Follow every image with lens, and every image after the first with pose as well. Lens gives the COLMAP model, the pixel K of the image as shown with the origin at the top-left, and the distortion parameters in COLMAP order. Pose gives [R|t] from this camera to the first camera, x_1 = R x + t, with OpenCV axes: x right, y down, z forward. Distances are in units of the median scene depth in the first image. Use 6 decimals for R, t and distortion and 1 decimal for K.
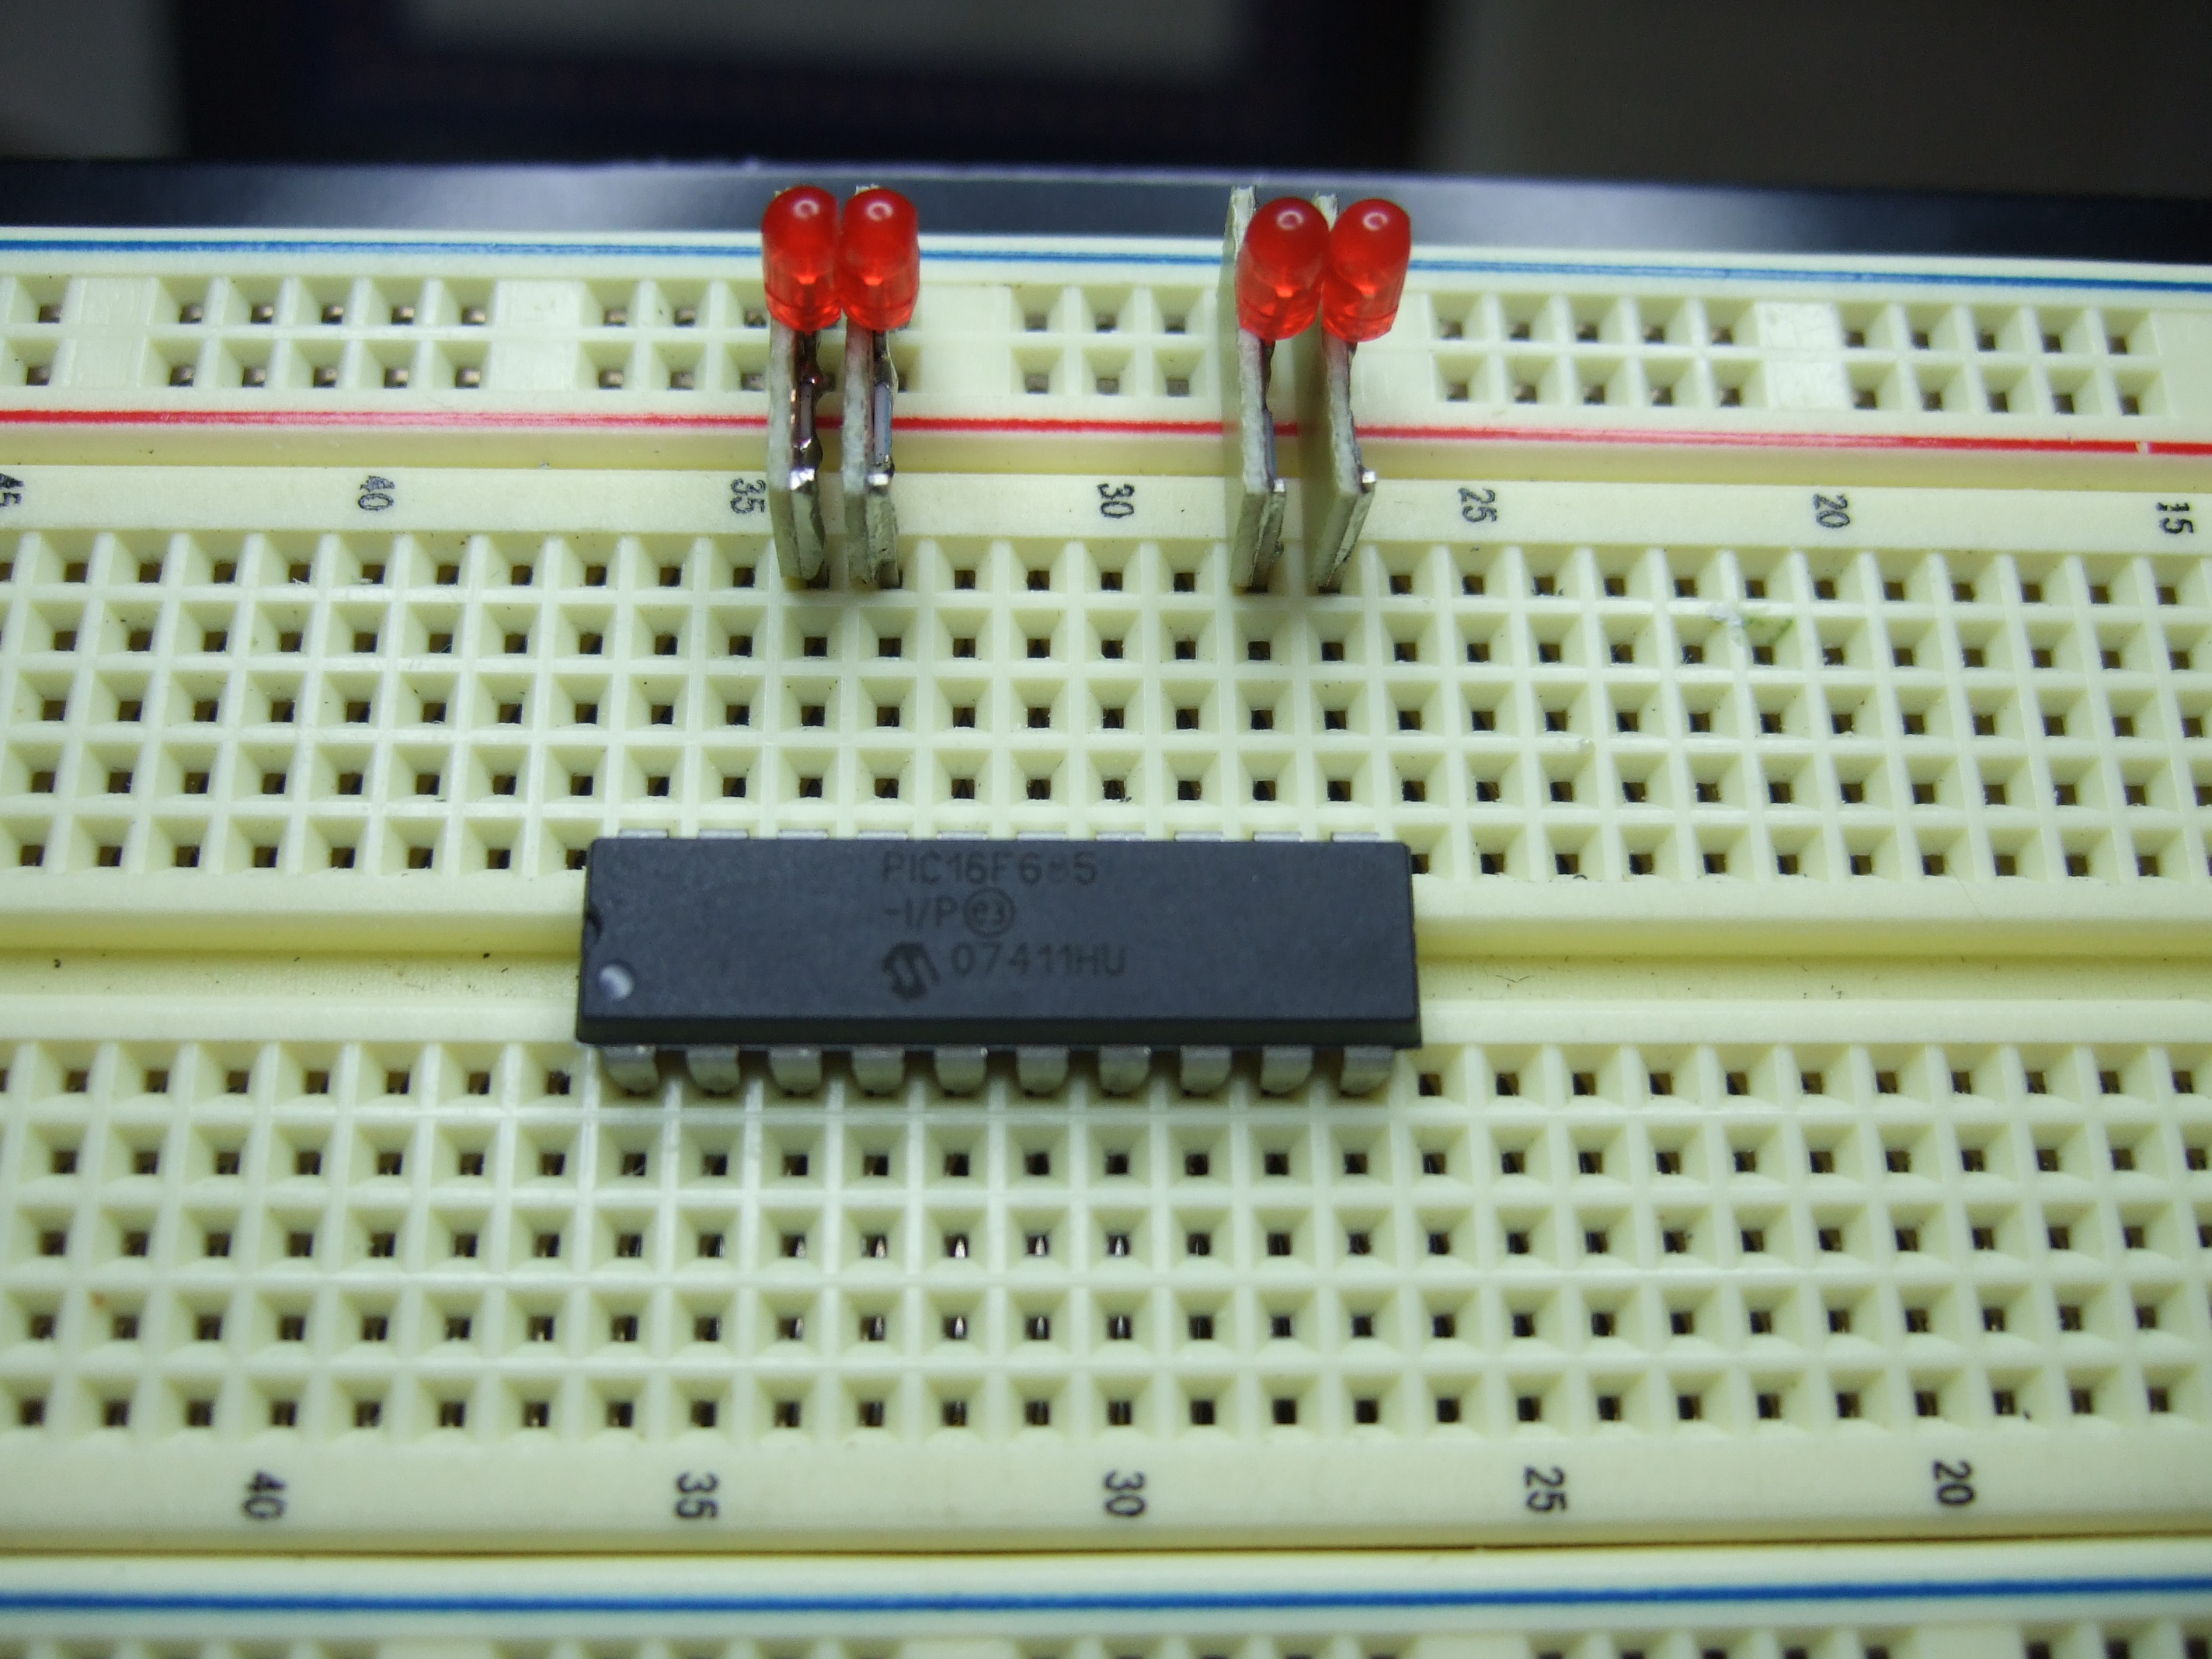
lens RADIAL K [[2345.6, 0, 1106.0], [0, 2345.6, 829.5], [0, 0, 1]] dist [-0.066437, 0.035577]
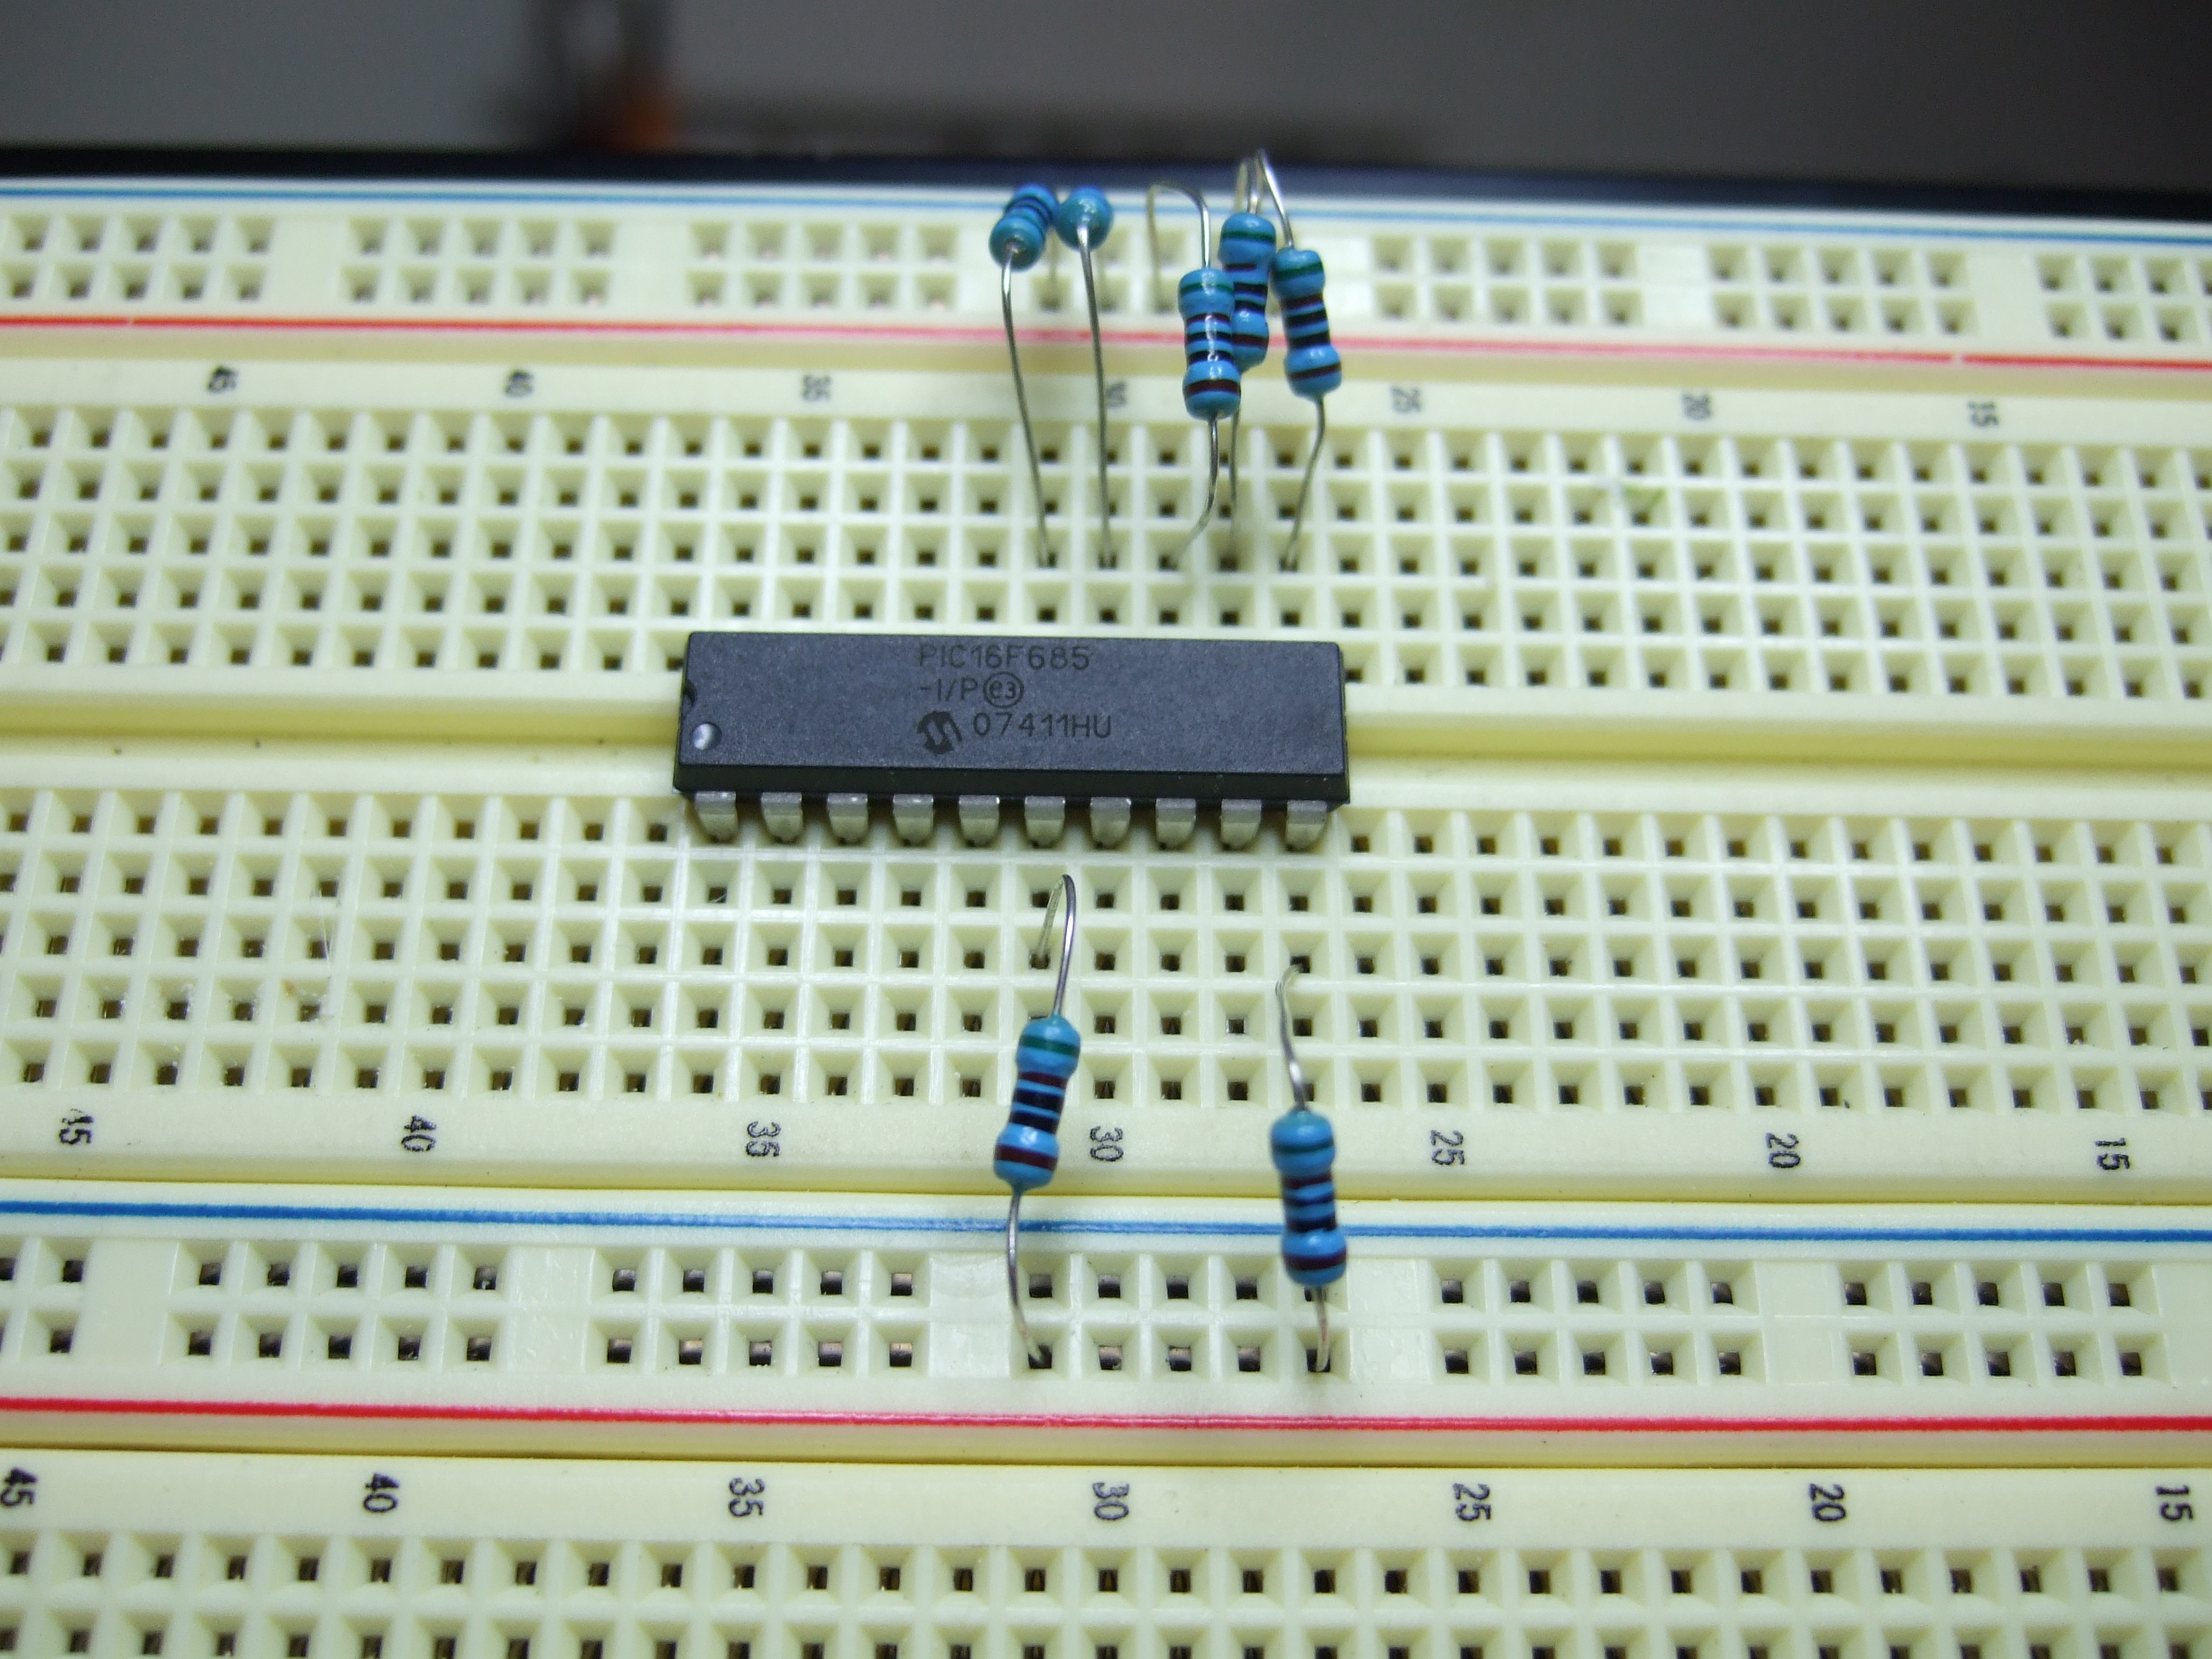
lens RADIAL K [[2345.6, 0, 1106.0], [0, 2345.6, 829.5], [0, 0, 1]] dist [-0.066437, 0.035577]
pose [[0.999662, 0.004733, -0.025556, 0.036867], [-0.006385, 0.997867, -0.064973, 0.187717], [0.025194, 0.065114, 0.997560, -0.241317]]
